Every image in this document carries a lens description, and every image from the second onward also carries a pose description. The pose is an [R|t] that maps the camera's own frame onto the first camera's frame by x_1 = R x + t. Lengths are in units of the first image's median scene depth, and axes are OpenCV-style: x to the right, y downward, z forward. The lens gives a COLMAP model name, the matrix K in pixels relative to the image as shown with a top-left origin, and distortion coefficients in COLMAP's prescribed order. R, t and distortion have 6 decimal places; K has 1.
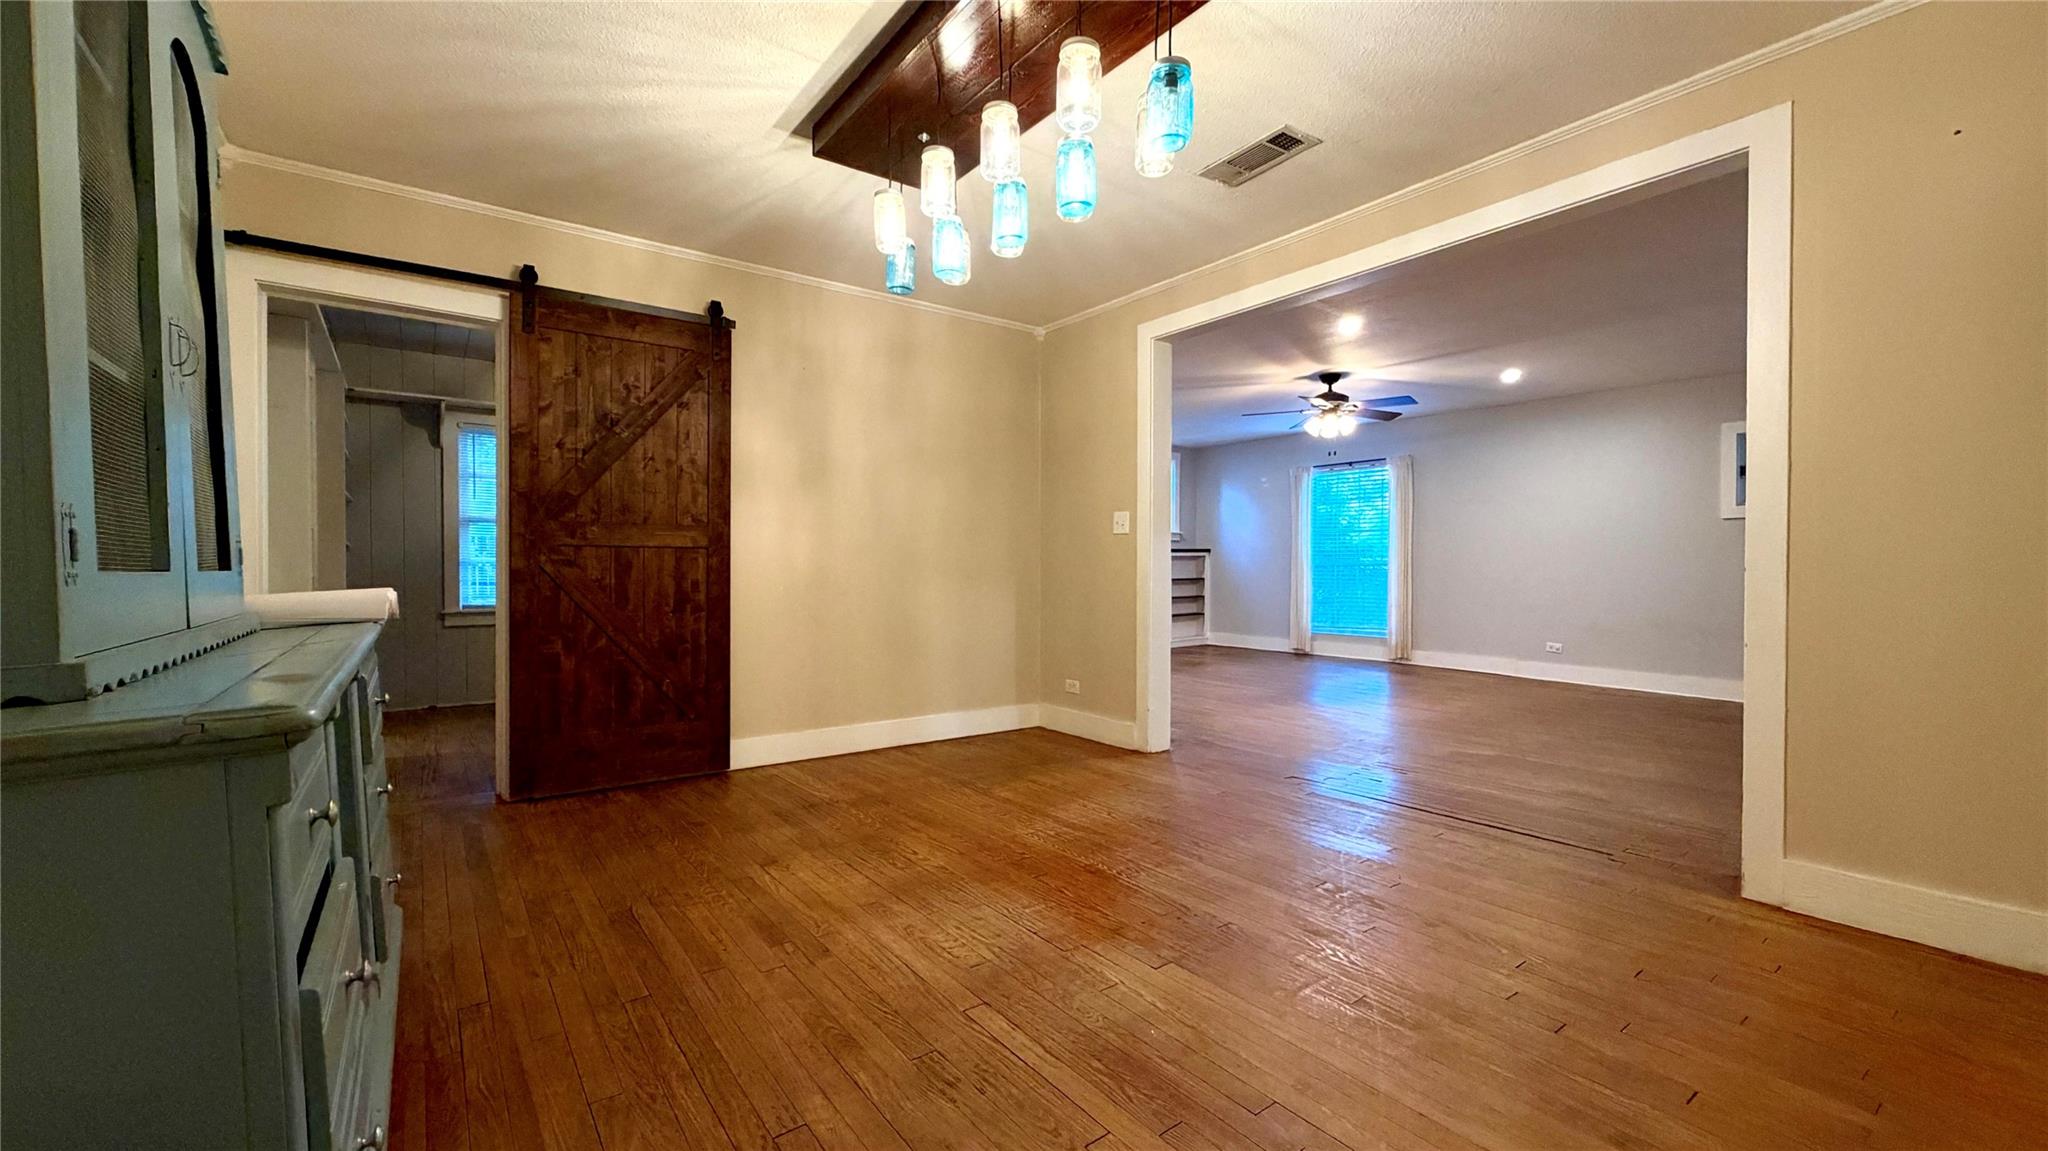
lens RADIAL K [[814.3, 0, 1018.7], [0, 814.3, 582.1], [0, 0, 1]] dist [-0.000166, -0.000079]
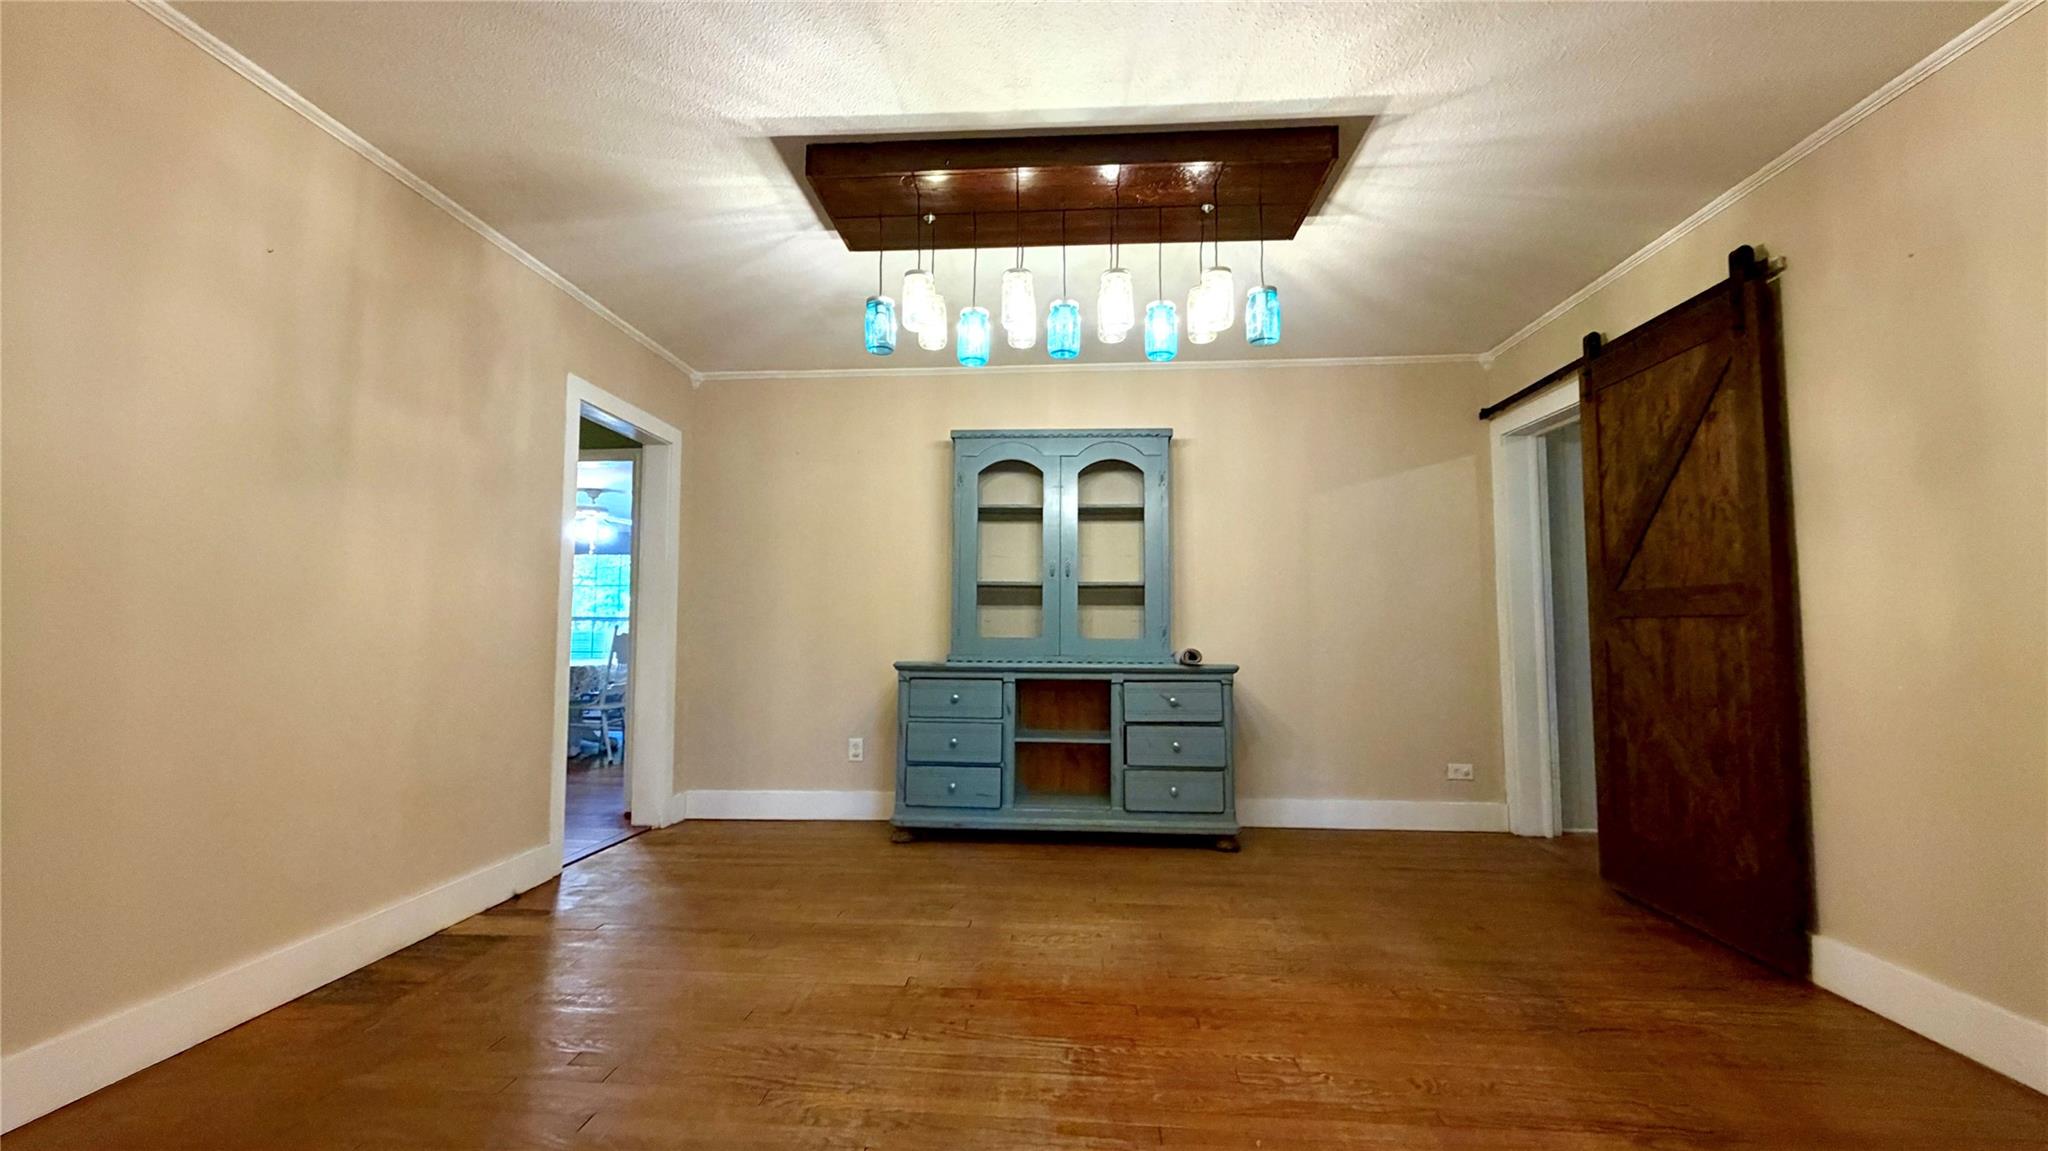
lens RADIAL K [[814.3, 0, 1018.0], [0, 814.3, 577.7], [0, 0, 1]] dist [-0.000166, -0.000079]
pose [[-0.649001, -0.052367, -0.758983, 0.579840], [-0.018679, 0.998424, -0.052916, -0.029541], [0.760558, -0.020165, -0.648957, 1.102882]]
